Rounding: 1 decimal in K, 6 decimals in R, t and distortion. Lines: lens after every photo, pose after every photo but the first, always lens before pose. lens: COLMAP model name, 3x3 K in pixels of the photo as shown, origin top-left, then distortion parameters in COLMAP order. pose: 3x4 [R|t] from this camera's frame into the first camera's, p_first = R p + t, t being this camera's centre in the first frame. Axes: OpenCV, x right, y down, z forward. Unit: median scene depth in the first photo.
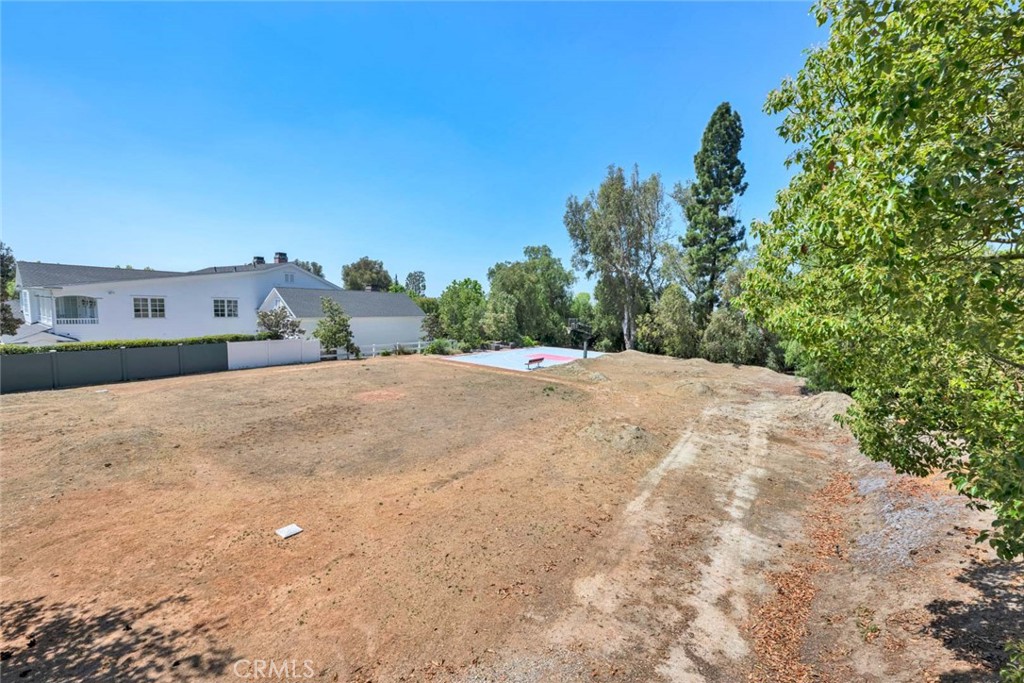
lens RADIAL K [[402.2, 0, 508.2], [0, 402.2, 340.8], [0, 0, 1]] dist [-0.002411, 0.000208]
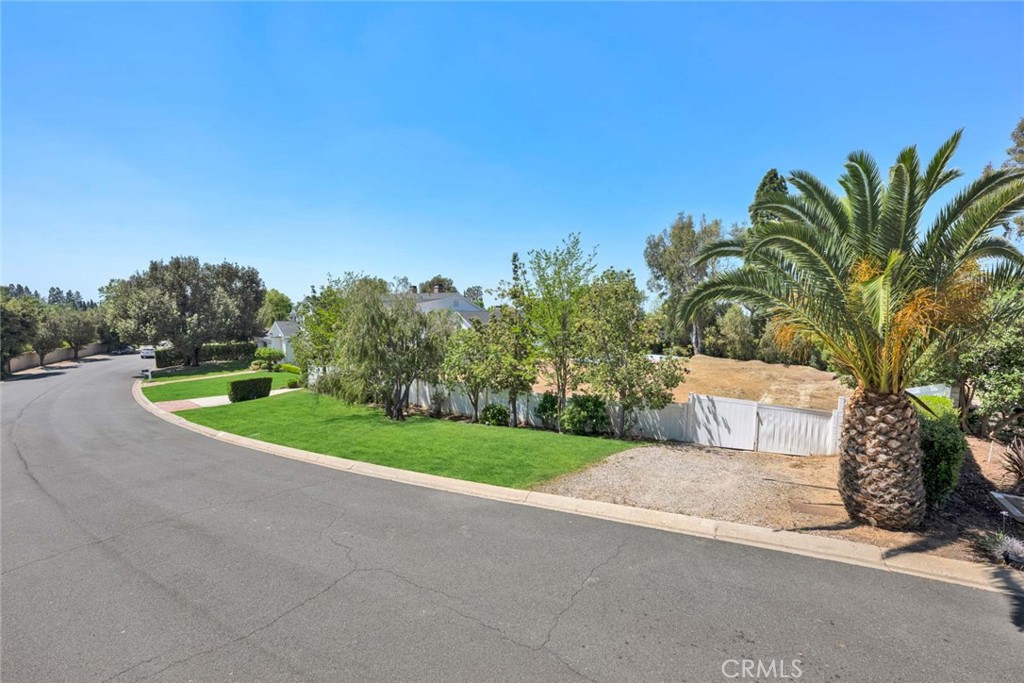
lens RADIAL K [[402.2, 0, 515.9], [0, 402.2, 338.3], [0, 0, 1]] dist [-0.002411, 0.000208]
pose [[0.998085, -0.002170, -0.061821, -0.211533], [0.000288, 0.999537, -0.030438, 0.010106], [0.061858, 0.030362, 0.997623, -0.335486]]
